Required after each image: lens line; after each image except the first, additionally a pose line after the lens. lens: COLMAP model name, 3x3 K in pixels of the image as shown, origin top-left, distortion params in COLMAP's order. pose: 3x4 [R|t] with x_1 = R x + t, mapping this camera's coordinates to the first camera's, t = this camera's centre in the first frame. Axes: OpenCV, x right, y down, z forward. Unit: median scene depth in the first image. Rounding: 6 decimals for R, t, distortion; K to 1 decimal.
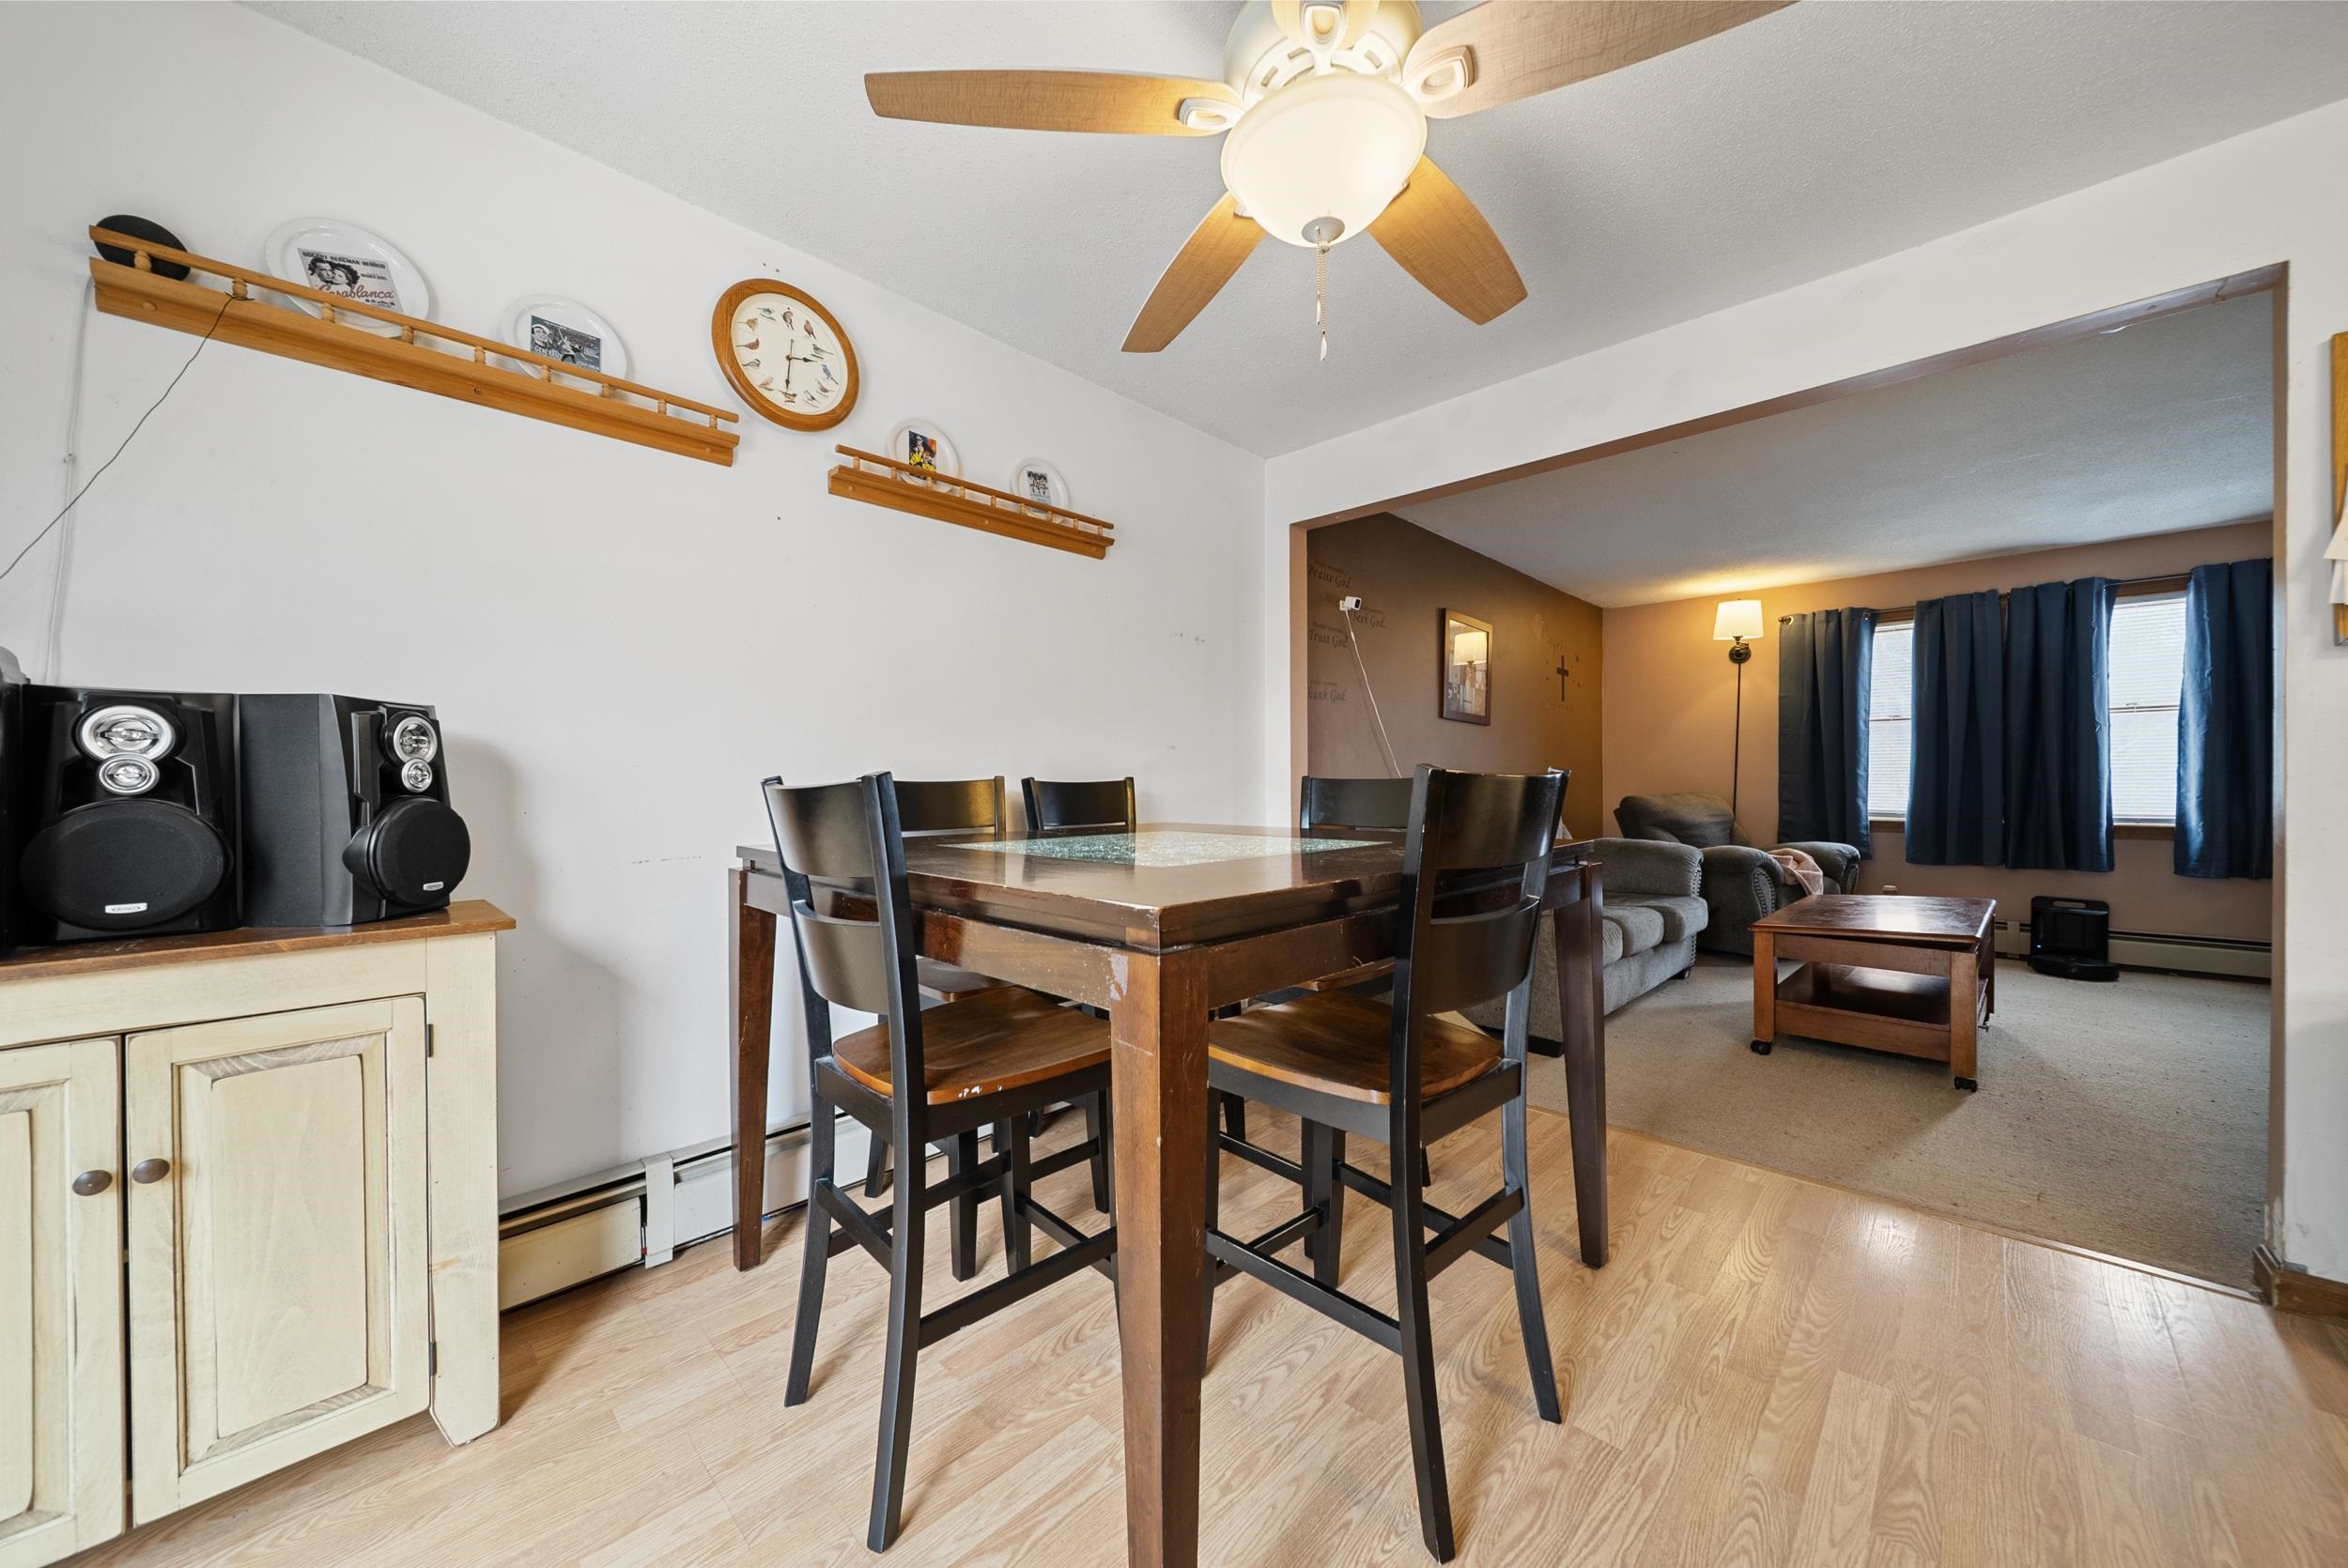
lens RADIAL K [[831.1, 0, 1176.5], [0, 831.1, 786.9], [0, 0, 1]] dist [-0.000594, -0.000684]
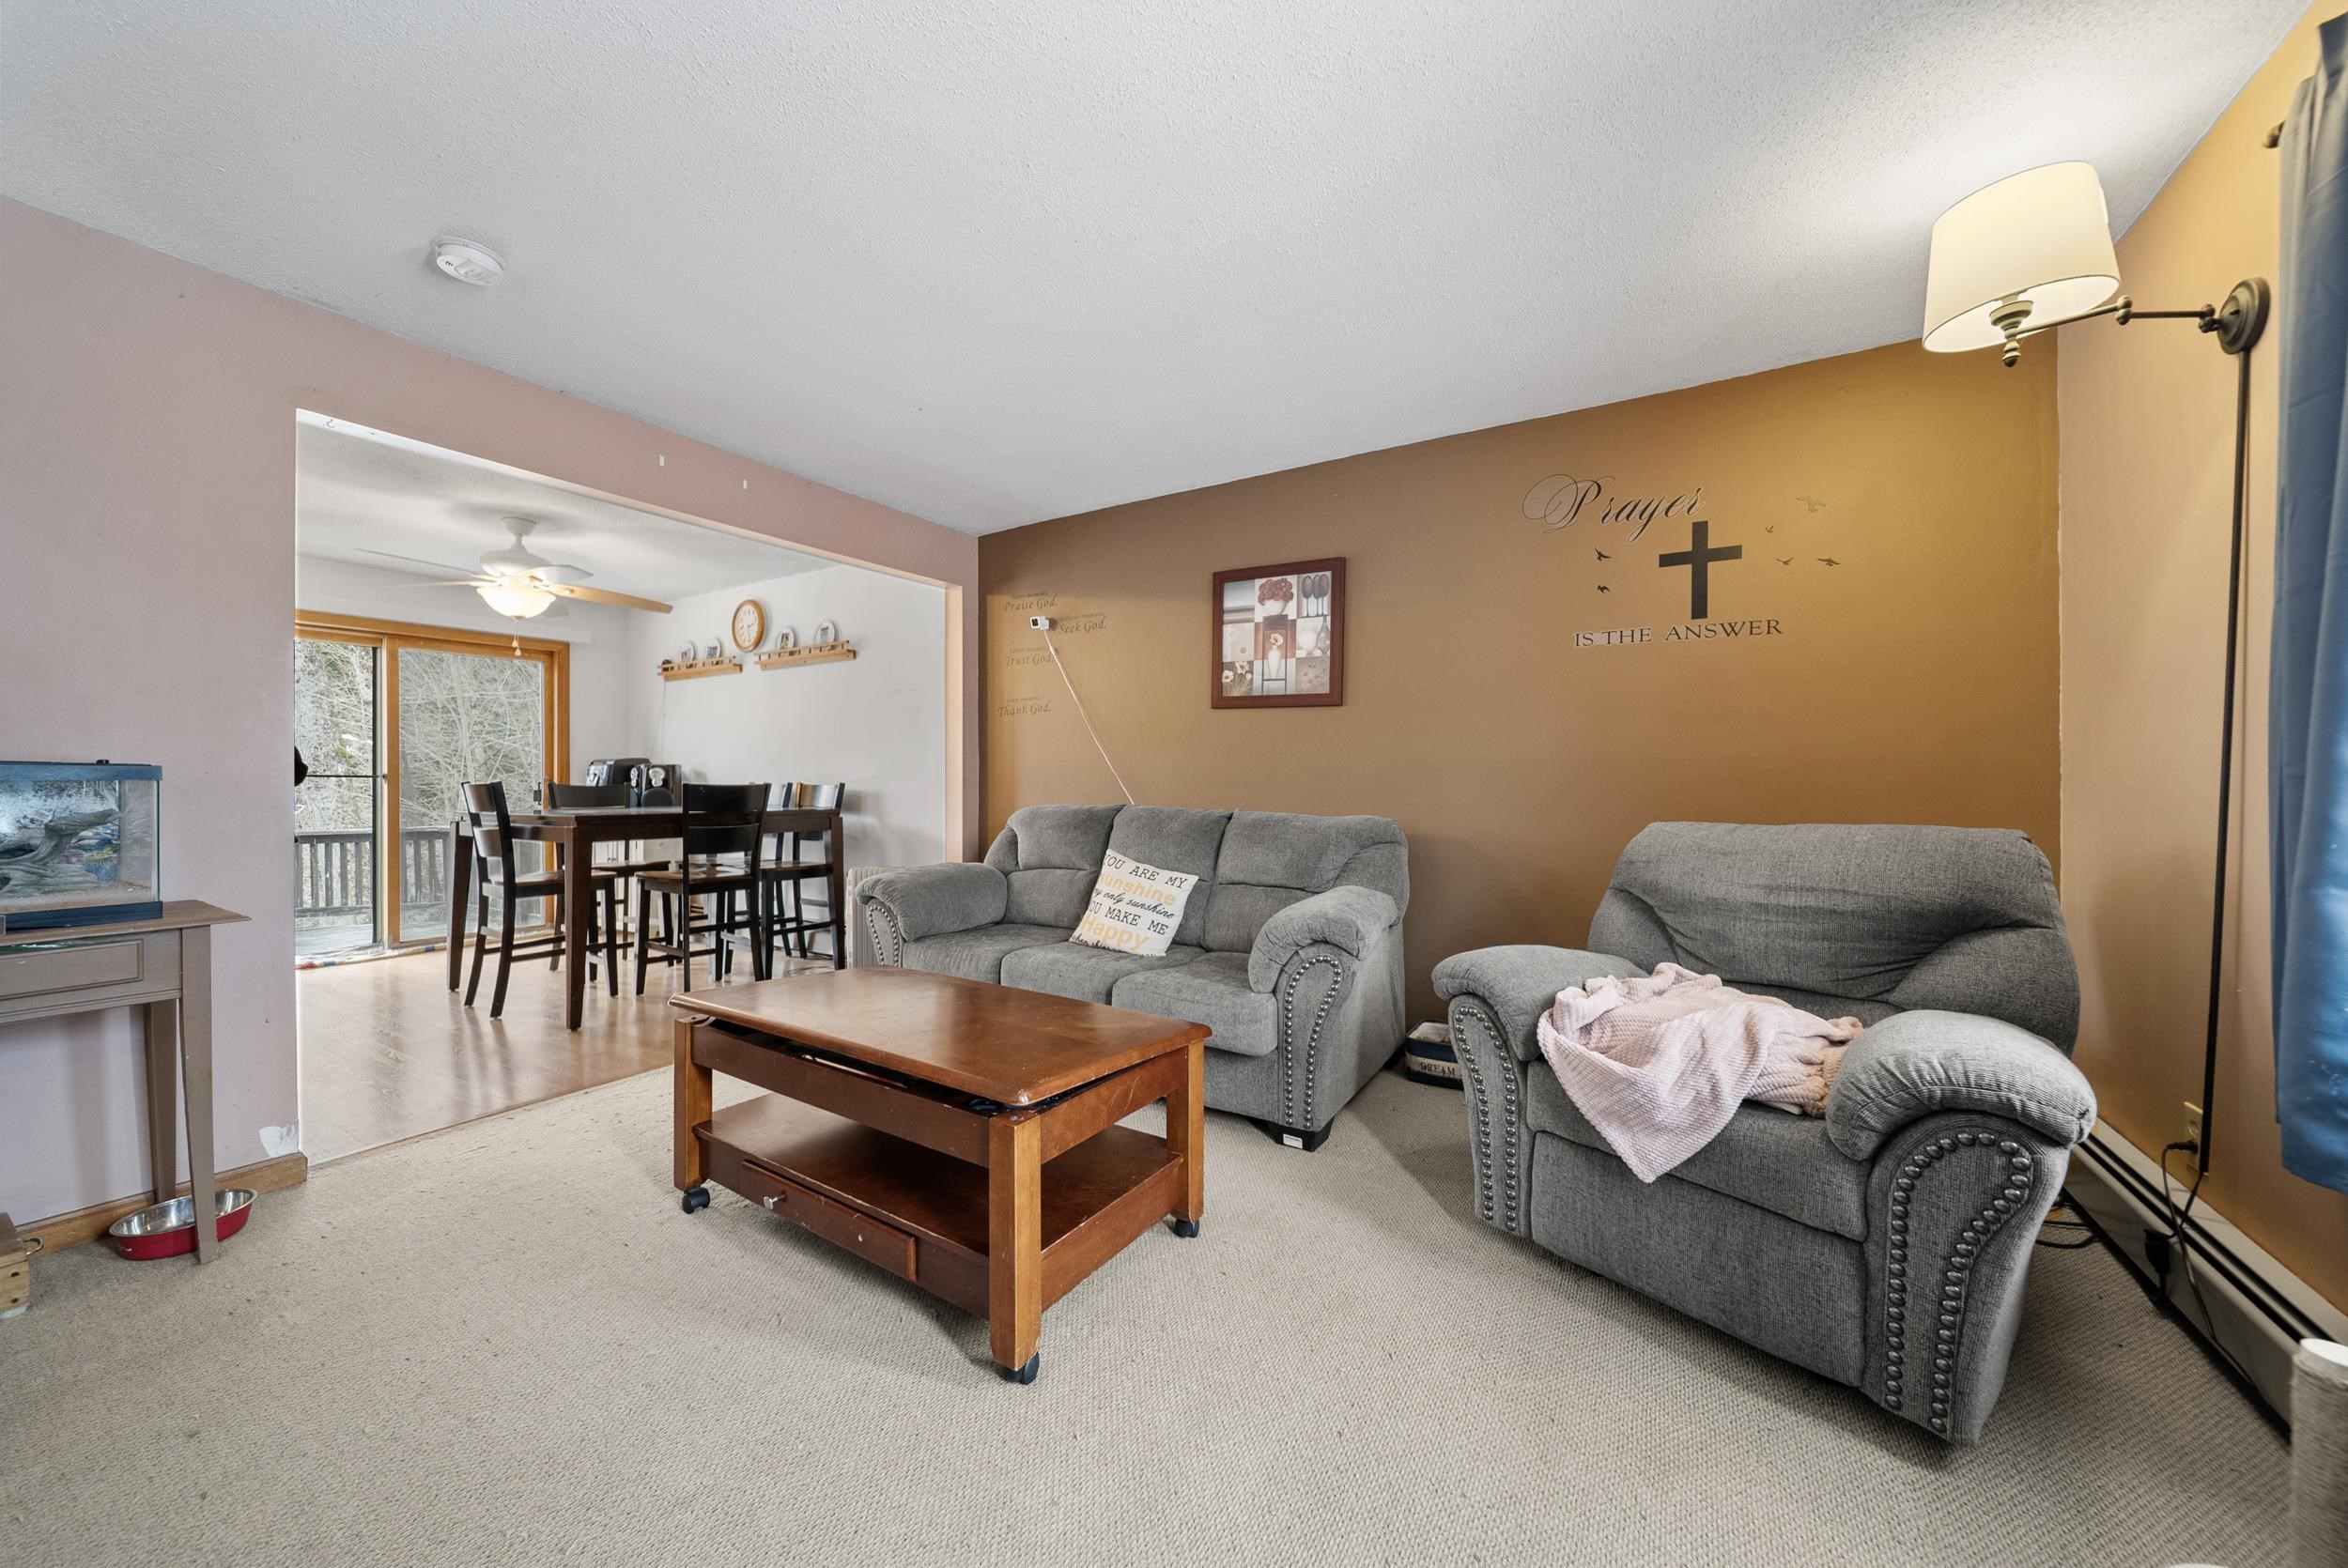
lens RADIAL K [[831.1, 0, 1176.5], [0, 831.1, 781.3], [0, 0, 1]] dist [-0.000594, -0.000684]
pose [[0.229844, 0.000729, -0.973227, 1.029809], [-0.006263, 0.999980, -0.000730, -0.010831], [0.973207, 0.006263, 0.229844, 0.726778]]
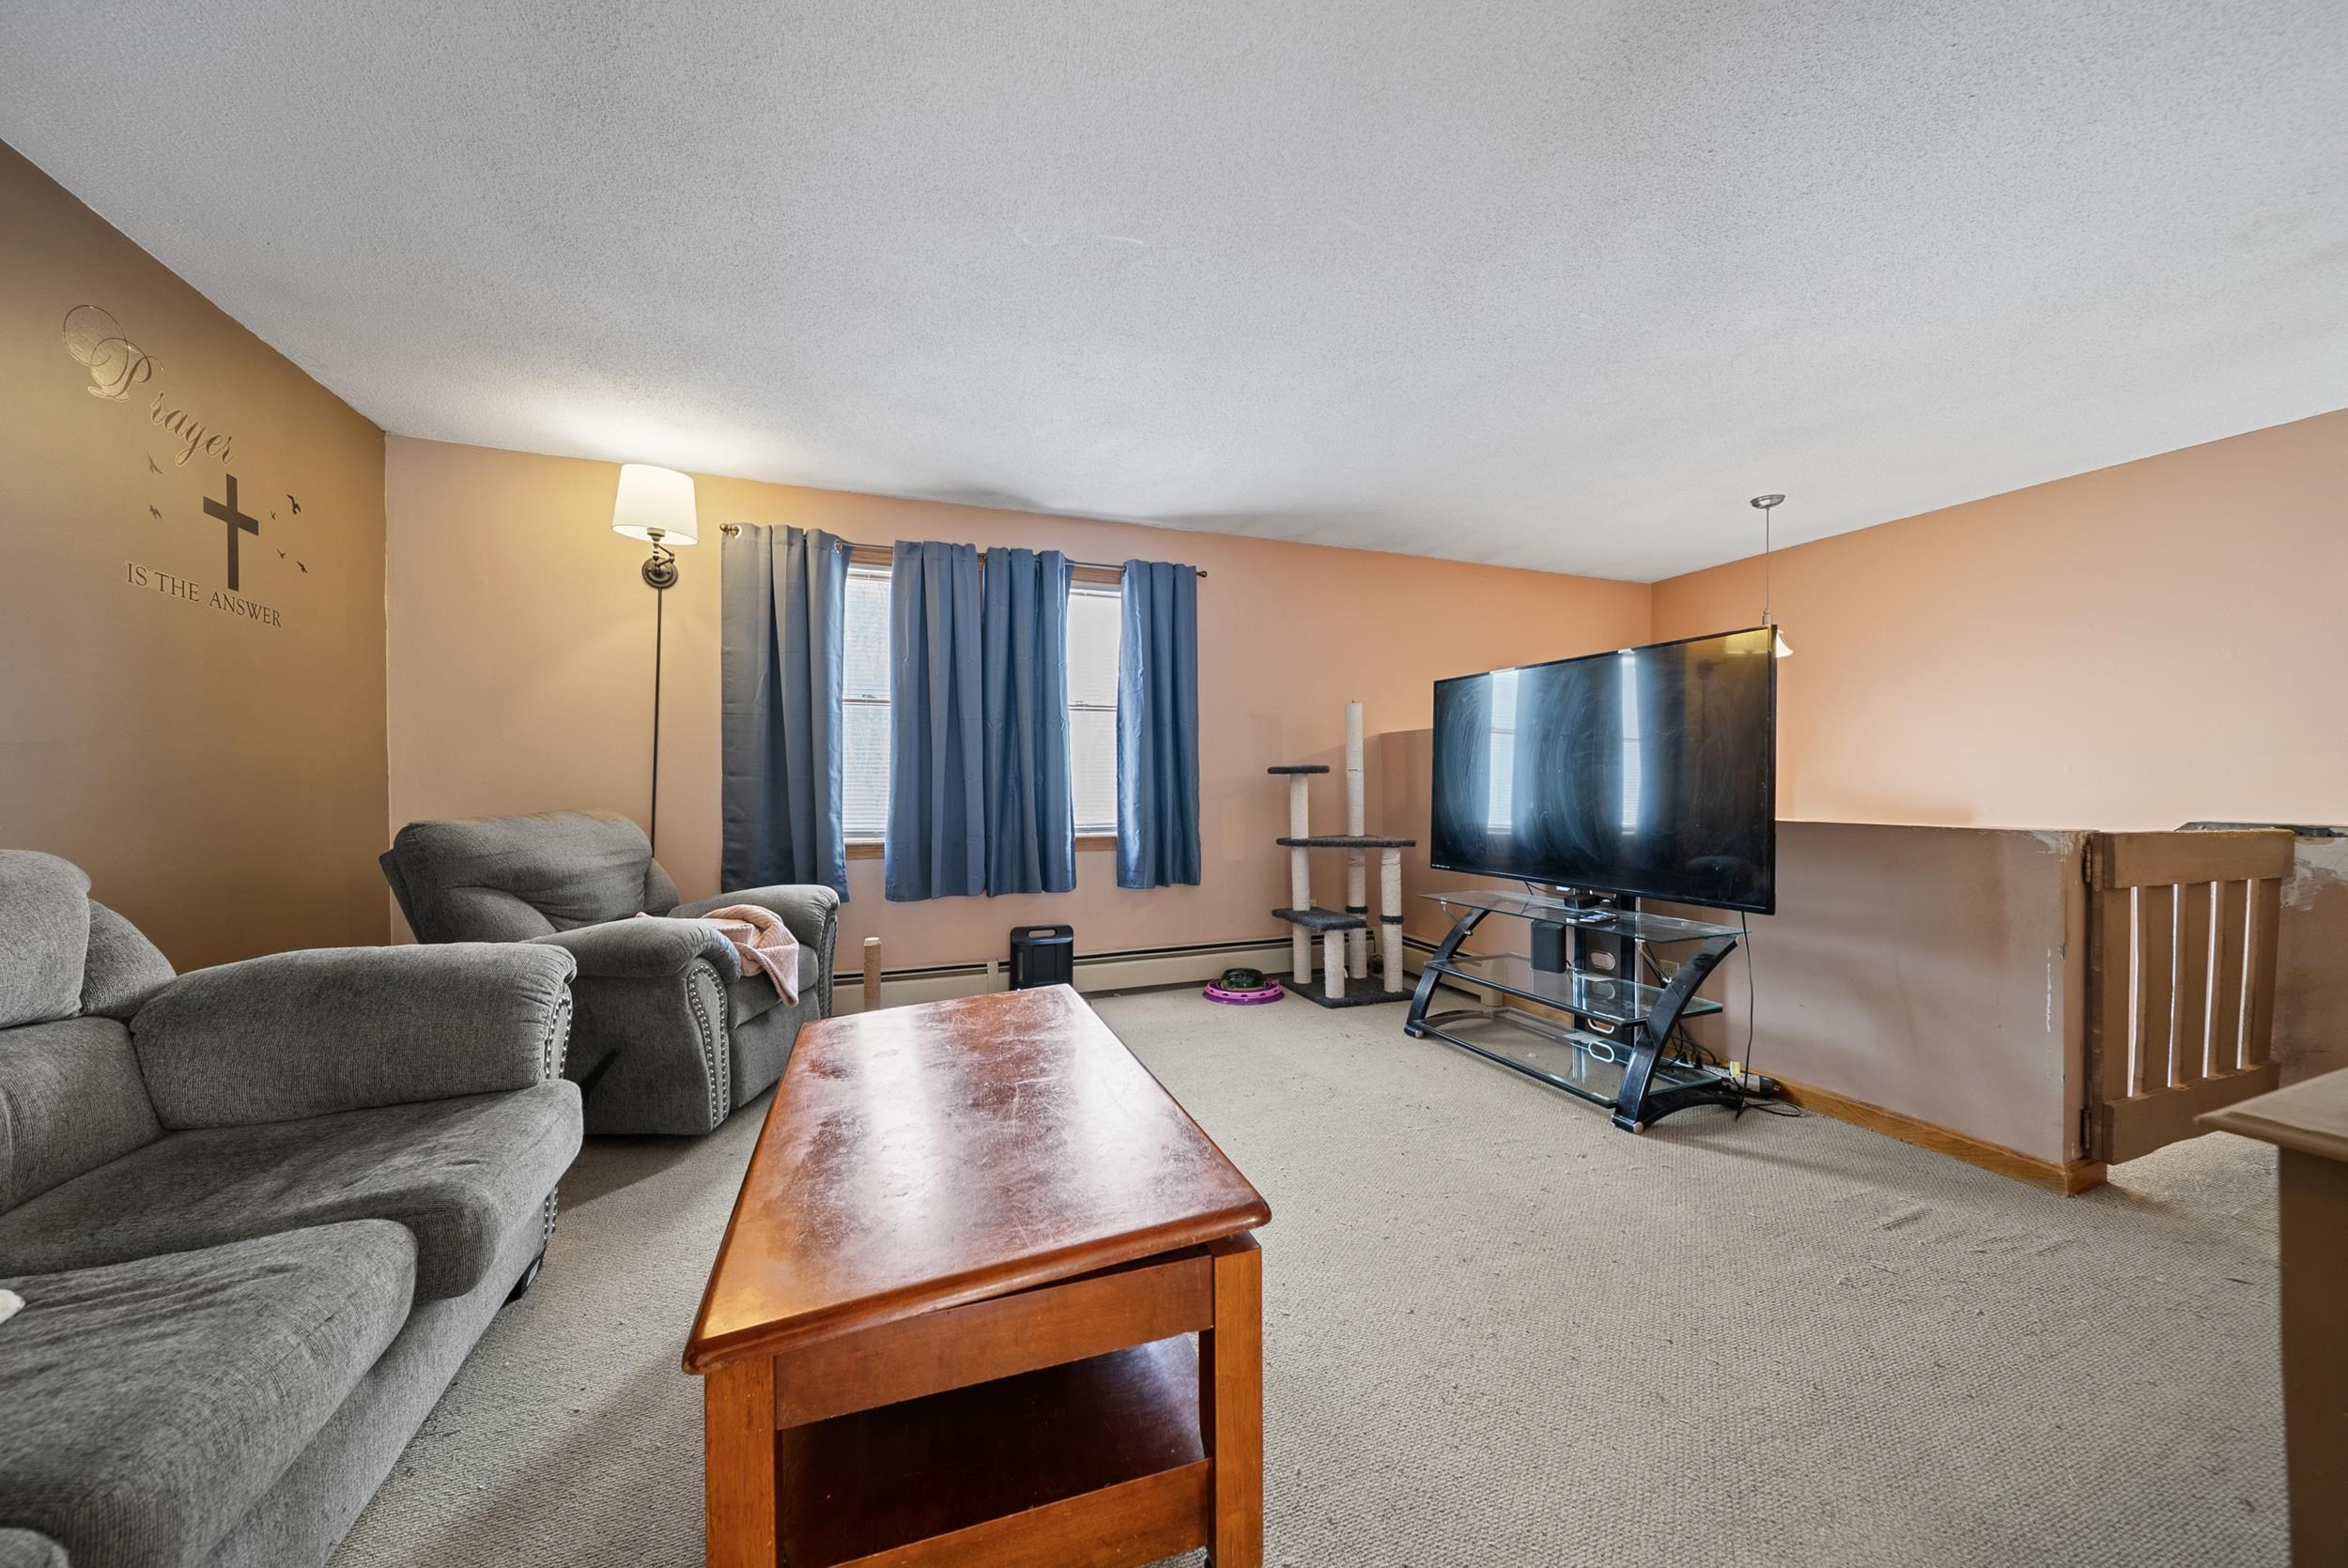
lens RADIAL K [[831.1, 0, 1173.4], [0, 831.1, 790.2], [0, 0, 1]] dist [-0.000594, -0.000684]
pose [[0.413419, -0.006264, 0.910519, 0.345320], [0.005006, 0.999977, 0.004607, -0.006788], [-0.910527, 0.002654, 0.413441, 0.503832]]
